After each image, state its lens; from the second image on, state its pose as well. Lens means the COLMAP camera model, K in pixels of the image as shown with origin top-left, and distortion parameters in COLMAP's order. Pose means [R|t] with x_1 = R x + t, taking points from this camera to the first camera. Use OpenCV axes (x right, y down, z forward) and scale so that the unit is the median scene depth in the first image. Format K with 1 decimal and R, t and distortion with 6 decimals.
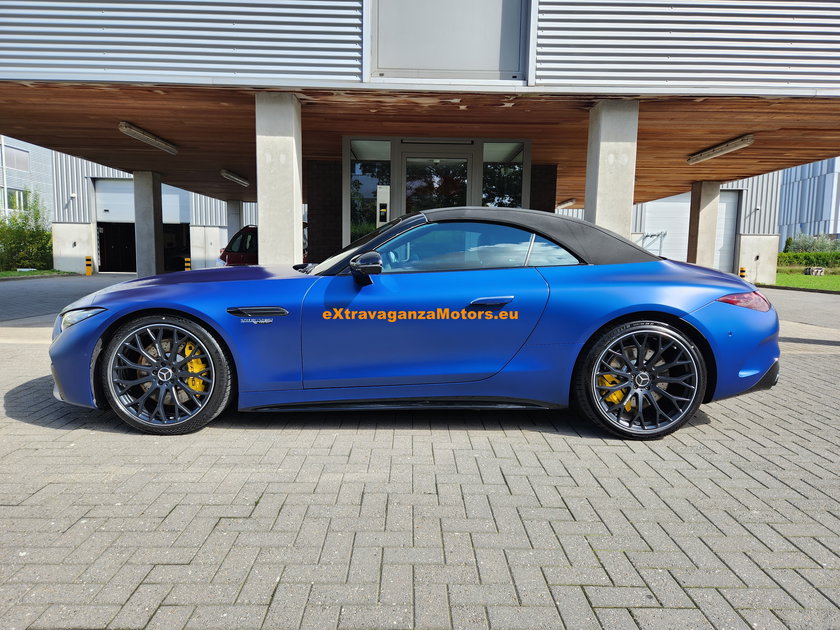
lens RADIAL K [[559.4, 0, 415.3], [0, 559.4, 320.4], [0, 0, 1]] dist [0.058821, -0.053358]
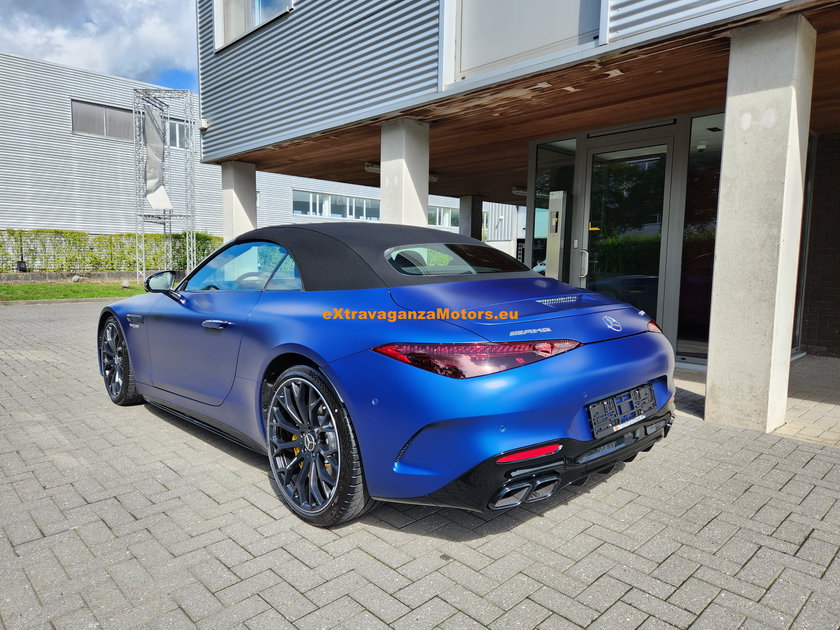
lens RADIAL K [[559.4, 0, 415.3], [0, 559.4, 320.4], [0, 0, 1]] dist [0.058821, -0.053358]
pose [[0.684066, 0.070506, -0.726004, 0.574367], [-0.084763, 0.996258, 0.016884, -0.046034], [0.724478, 0.049989, 0.687483, 0.317042]]
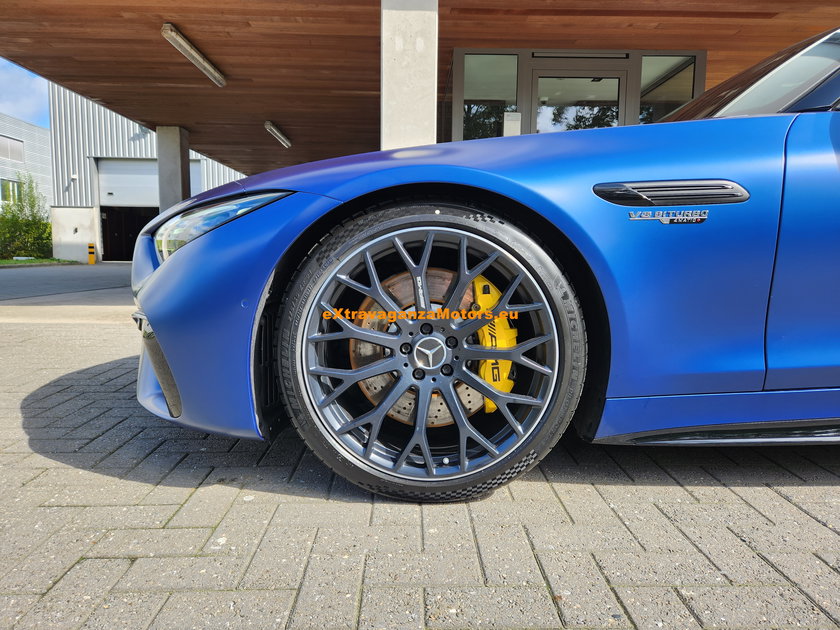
lens RADIAL K [[563.6, 0, 420.0], [0, 563.6, 315.0], [0, 0, 1]] dist [0.008209, 0.001548]
pose [[0.999840, -0.009306, 0.015274, -0.251000], [0.009327, 0.999956, -0.001279, 0.037590], [-0.015261, 0.001421, 0.999883, 0.327757]]
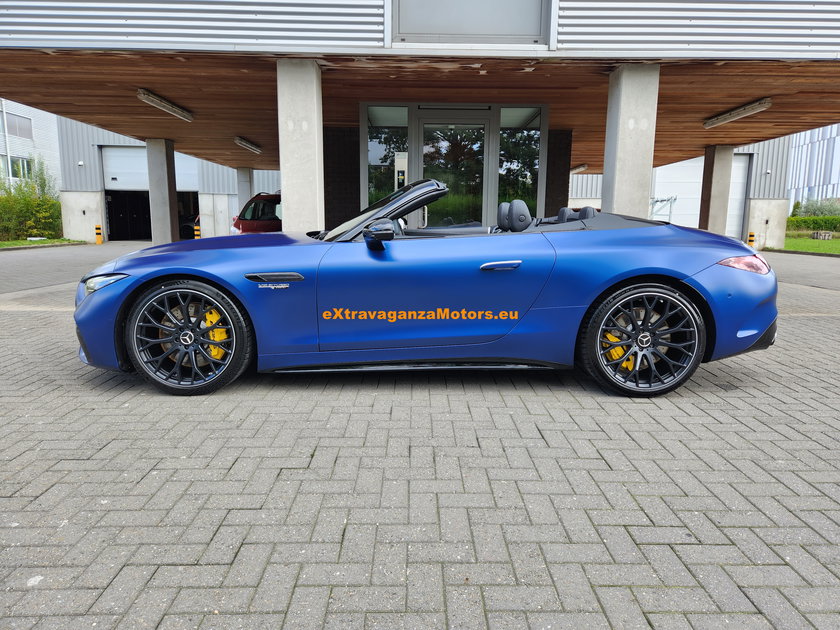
lens RADIAL K [[557.3, 0, 420.0], [0, 557.3, 315.0], [0, 0, 1]] dist [0.059587, -0.051870]
pose [[0.999981, -0.006091, -0.000960, -0.030500], [0.006131, 0.998788, 0.048840, 0.002735], [0.000661, -0.048845, 0.998806, -0.019707]]
